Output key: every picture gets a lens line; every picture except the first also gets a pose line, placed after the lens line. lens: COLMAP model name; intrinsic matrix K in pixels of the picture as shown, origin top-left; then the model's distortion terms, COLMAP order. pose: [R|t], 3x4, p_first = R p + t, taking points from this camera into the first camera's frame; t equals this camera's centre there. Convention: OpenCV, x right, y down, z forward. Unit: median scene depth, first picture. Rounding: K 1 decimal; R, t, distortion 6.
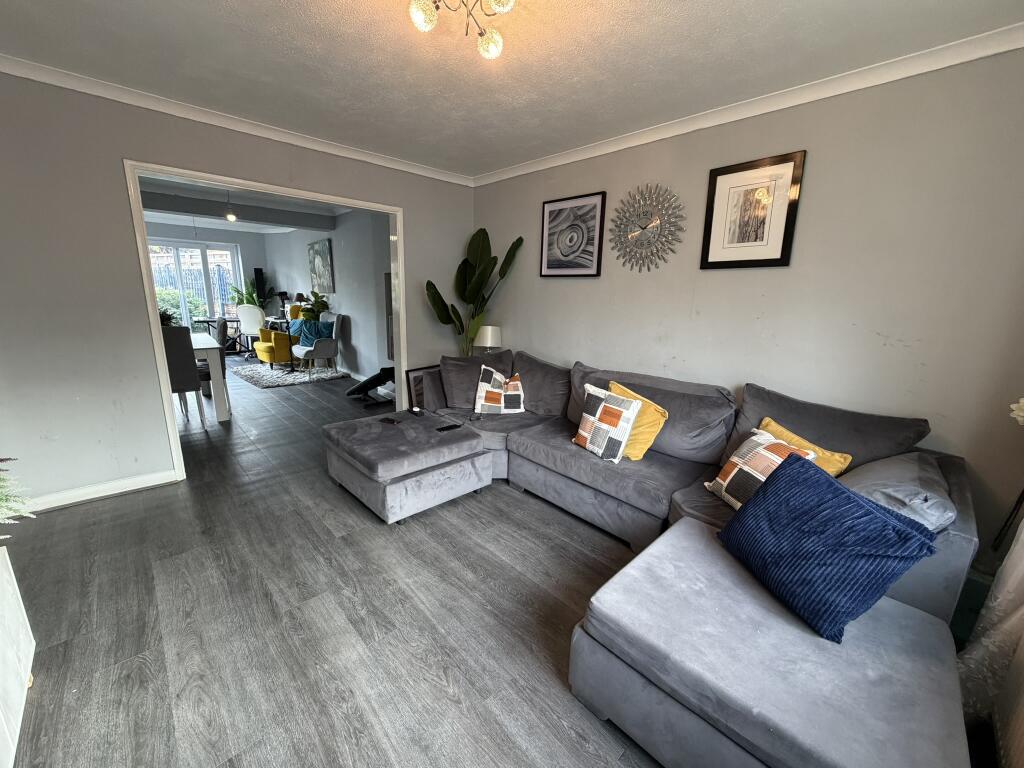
lens RADIAL K [[408.3, 0, 513.4], [0, 408.3, 383.1], [0, 0, 1]] dist [-0.000501, 0.000159]
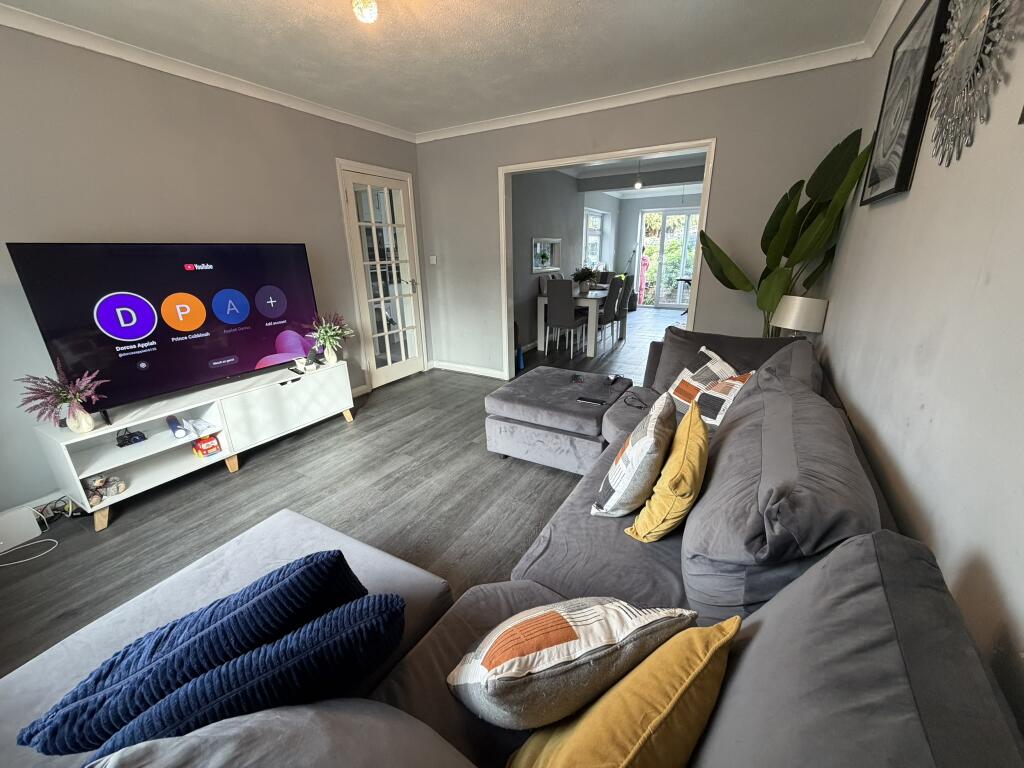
lens RADIAL K [[408.3, 0, 511.4], [0, 408.3, 384.9], [0, 0, 1]] dist [-0.000501, 0.000159]
pose [[0.276844, 0.269714, -0.922286, 0.294457], [-0.185911, 0.956699, 0.223973, -0.044575], [0.942759, 0.109458, 0.314999, 0.260698]]
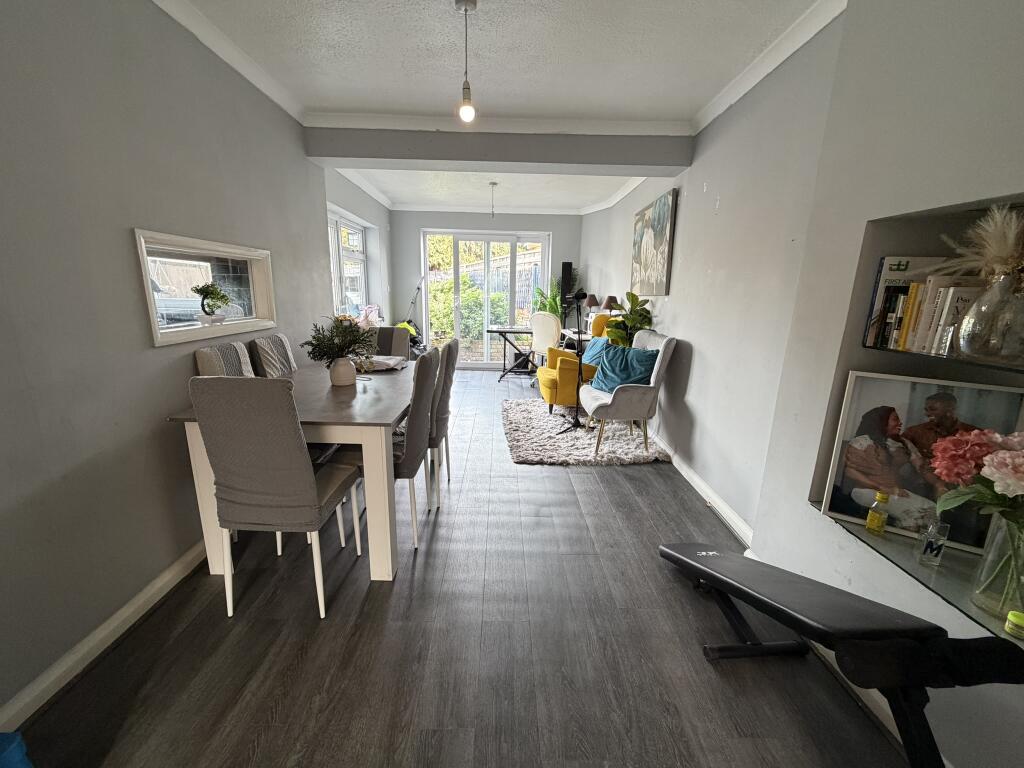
lens RADIAL K [[408.3, 0, 506.6], [0, 408.3, 383.4], [0, 0, 1]] dist [-0.000501, 0.000159]
pose [[0.731682, 0.142141, -0.666661, -0.243606], [-0.150342, 0.987584, 0.045560, -0.110696], [0.664860, 0.066892, 0.743967, 0.521803]]
